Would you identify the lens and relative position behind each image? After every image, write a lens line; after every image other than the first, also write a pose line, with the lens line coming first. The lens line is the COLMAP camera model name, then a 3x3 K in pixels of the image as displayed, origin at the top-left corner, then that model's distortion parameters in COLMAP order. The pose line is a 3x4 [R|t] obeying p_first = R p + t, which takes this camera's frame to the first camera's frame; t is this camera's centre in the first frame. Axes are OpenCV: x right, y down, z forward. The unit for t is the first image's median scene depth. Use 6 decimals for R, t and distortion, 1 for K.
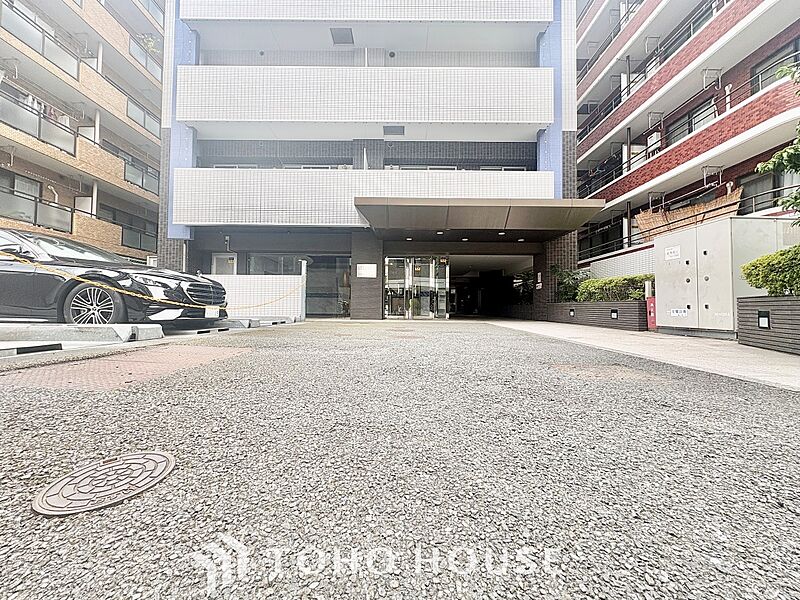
lens RADIAL K [[320.9, 0, 400.0], [0, 320.9, 300.0], [0, 0, 1]] dist [0.001124, 0.000621]
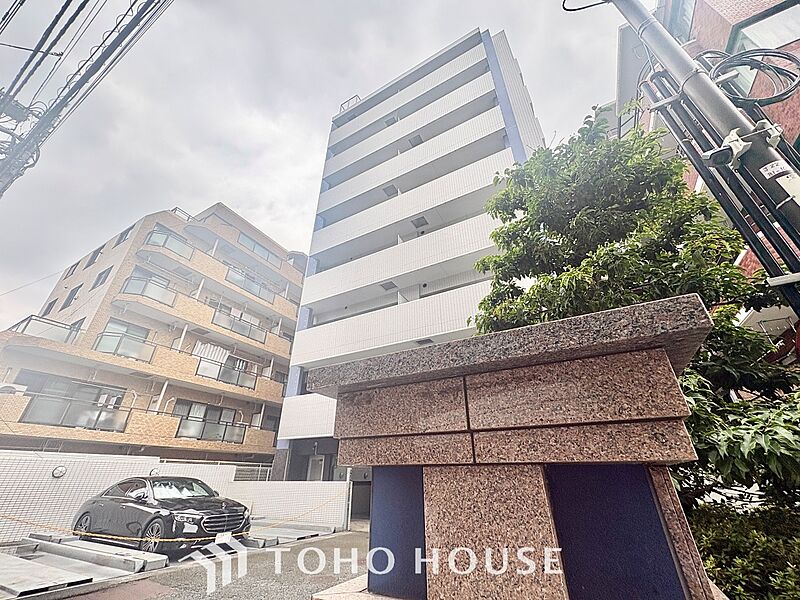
lens RADIAL K [[320.9, 0, 400.0], [0, 320.9, 300.0], [0, 0, 1]] dist [0.001124, 0.000621]
pose [[0.874301, -0.245923, -0.418474, 0.448011], [0.025252, 0.884027, -0.466754, -0.099317], [0.484727, 0.397516, 0.779115, -0.062102]]
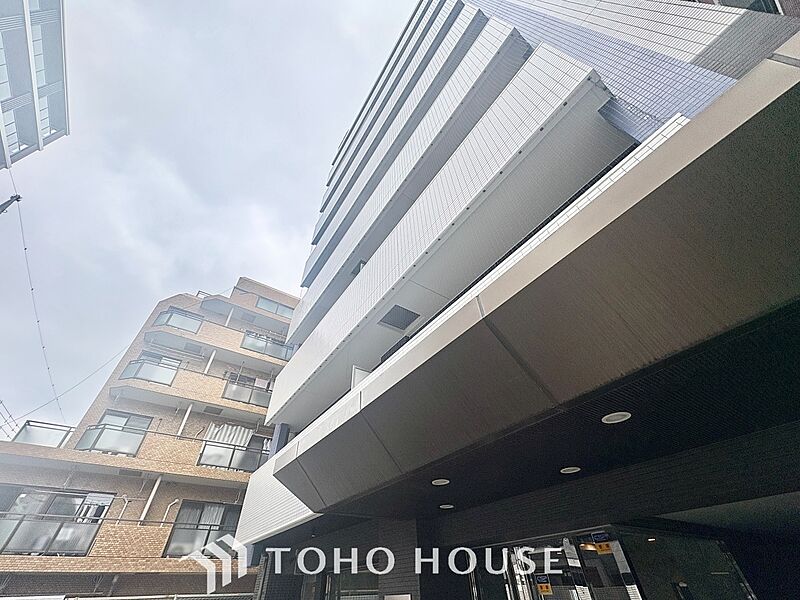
lens RADIAL K [[320.9, 0, 400.0], [0, 320.9, 300.0], [0, 0, 1]] dist [0.001124, 0.000621]
pose [[0.576008, -0.586322, -0.569598, 0.369800], [0.071024, 0.730065, -0.679677, -0.093714], [0.814353, 0.351044, 0.462166, 0.668070]]
